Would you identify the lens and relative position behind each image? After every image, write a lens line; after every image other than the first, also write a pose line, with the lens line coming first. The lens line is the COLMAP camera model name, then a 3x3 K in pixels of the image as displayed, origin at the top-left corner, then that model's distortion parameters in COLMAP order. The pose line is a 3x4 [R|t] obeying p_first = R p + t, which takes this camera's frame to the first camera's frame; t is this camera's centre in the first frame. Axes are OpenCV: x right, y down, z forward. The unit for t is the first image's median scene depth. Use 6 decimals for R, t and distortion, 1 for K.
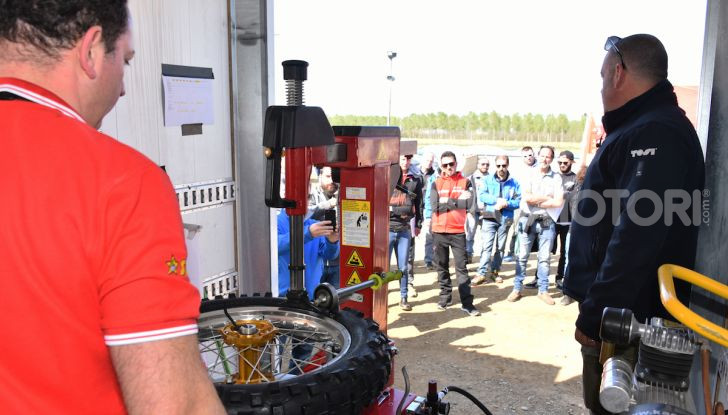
lens RADIAL K [[608.2, 0, 367.2], [0, 608.2, 202.5], [0, 0, 1]] dist [0.005514, -0.000452]
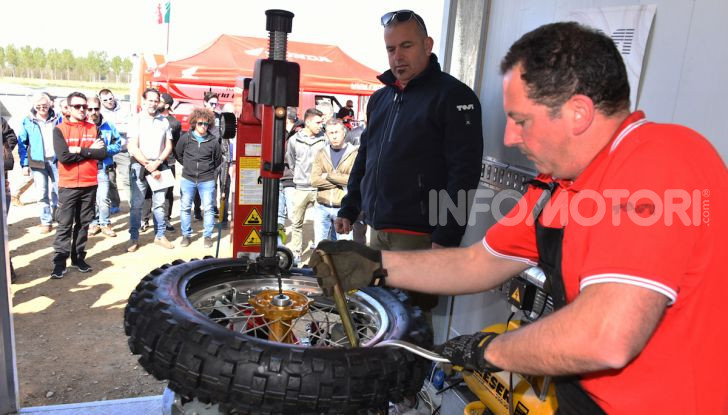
lens RADIAL K [[608.2, 0, 373.4], [0, 608.2, 193.0], [0, 0, 1]] dist [0.005514, -0.000452]
pose [[0.720700, -0.098340, 0.686237, -0.536022], [0.041689, 0.994244, 0.098695, -0.033146], [-0.691993, -0.042521, 0.720651, 0.174923]]
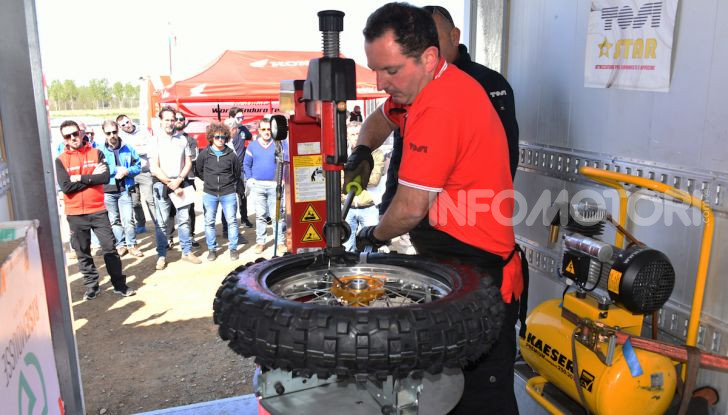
lens RADIAL K [[608.2, 0, 373.8], [0, 608.2, 190.4], [0, 0, 1]] dist [0.005514, -0.000452]
pose [[0.720710, -0.150242, 0.676760, -0.609989], [0.124477, 0.988413, 0.086868, -0.019600], [-0.681970, 0.021635, 0.731060, 0.195342]]
